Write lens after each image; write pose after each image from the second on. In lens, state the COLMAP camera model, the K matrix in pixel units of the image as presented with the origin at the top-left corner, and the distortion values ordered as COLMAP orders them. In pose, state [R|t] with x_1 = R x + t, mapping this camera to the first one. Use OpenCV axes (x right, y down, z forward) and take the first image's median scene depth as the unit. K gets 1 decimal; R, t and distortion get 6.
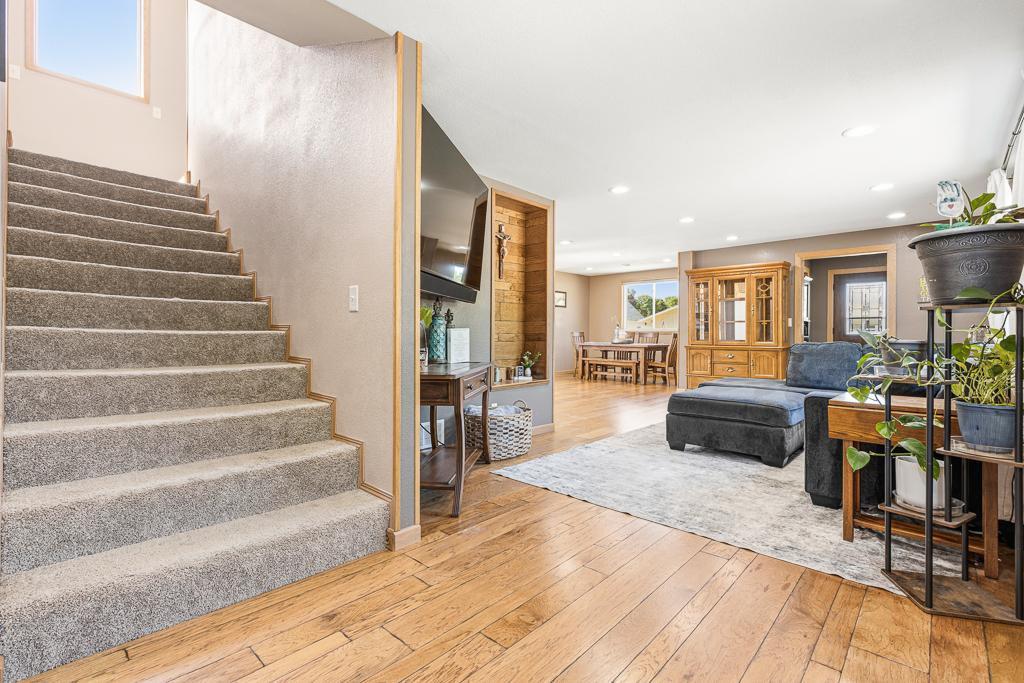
lens RADIAL K [[467.4, 0, 502.2], [0, 467.4, 335.6], [0, 0, 1]] dist [0.010848, -0.002294]
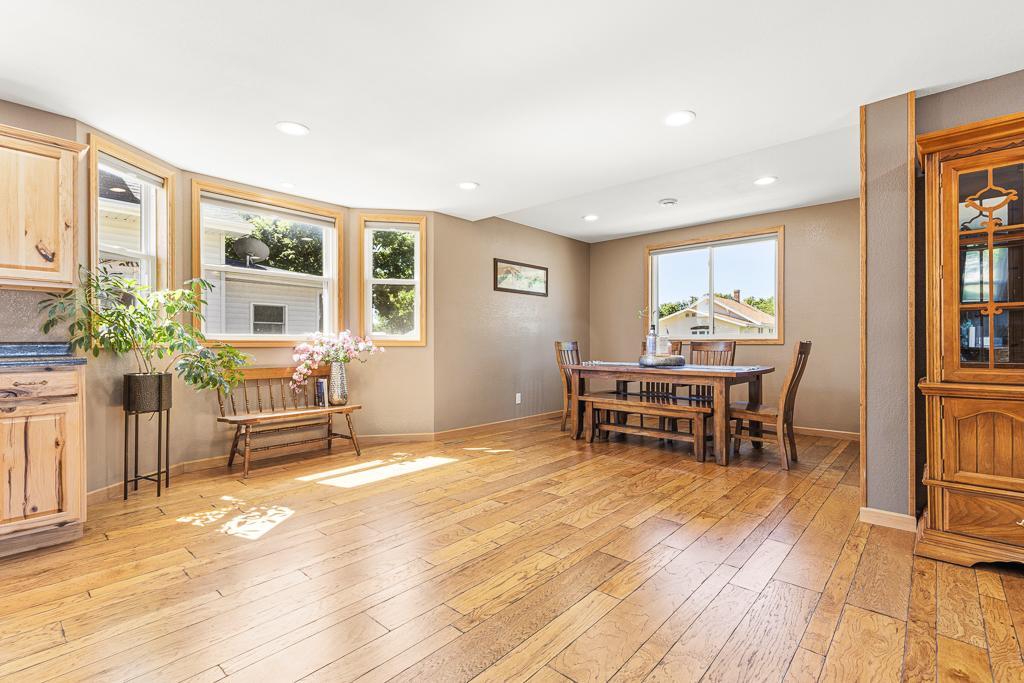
lens RADIAL K [[467.4, 0, 512.1], [0, 467.4, 342.3], [0, 0, 1]] dist [0.010848, -0.002294]
pose [[0.999696, -0.006783, 0.023686, 0.092090], [0.006980, 0.999942, -0.008247, -0.003724], [-0.023628, 0.008410, 0.999685, 0.518848]]
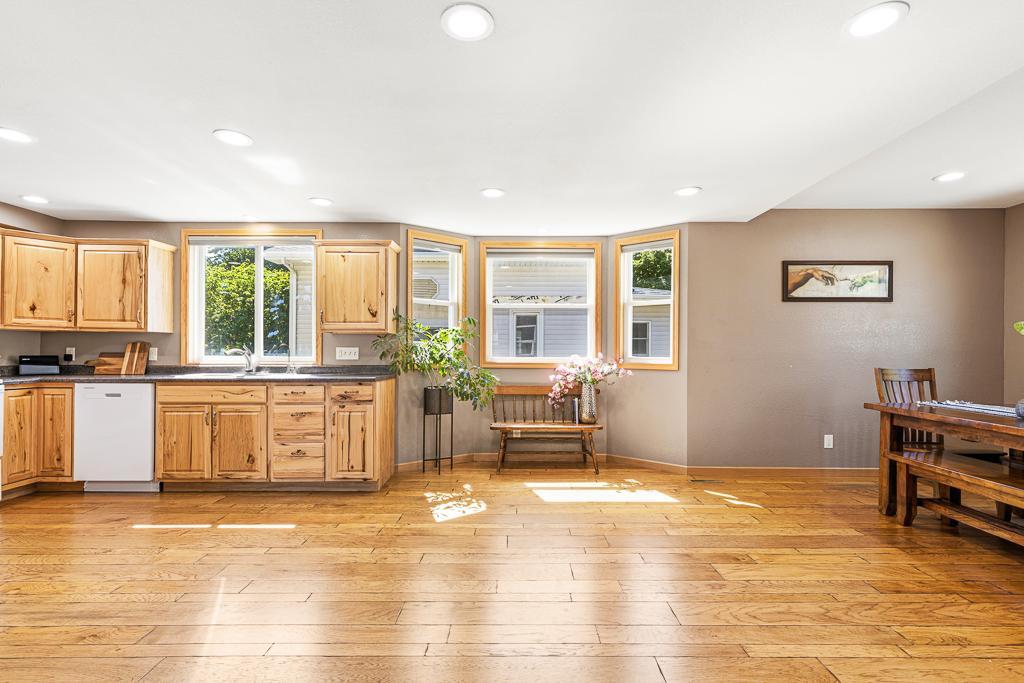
lens RADIAL K [[467.4, 0, 519.3], [0, 467.4, 350.4], [0, 0, 1]] dist [0.010848, -0.002294]
pose [[0.689872, -0.004673, -0.723916, 0.229950], [-0.005153, 0.999922, -0.011364, -0.017203], [0.723913, 0.011570, 0.689794, 0.584951]]
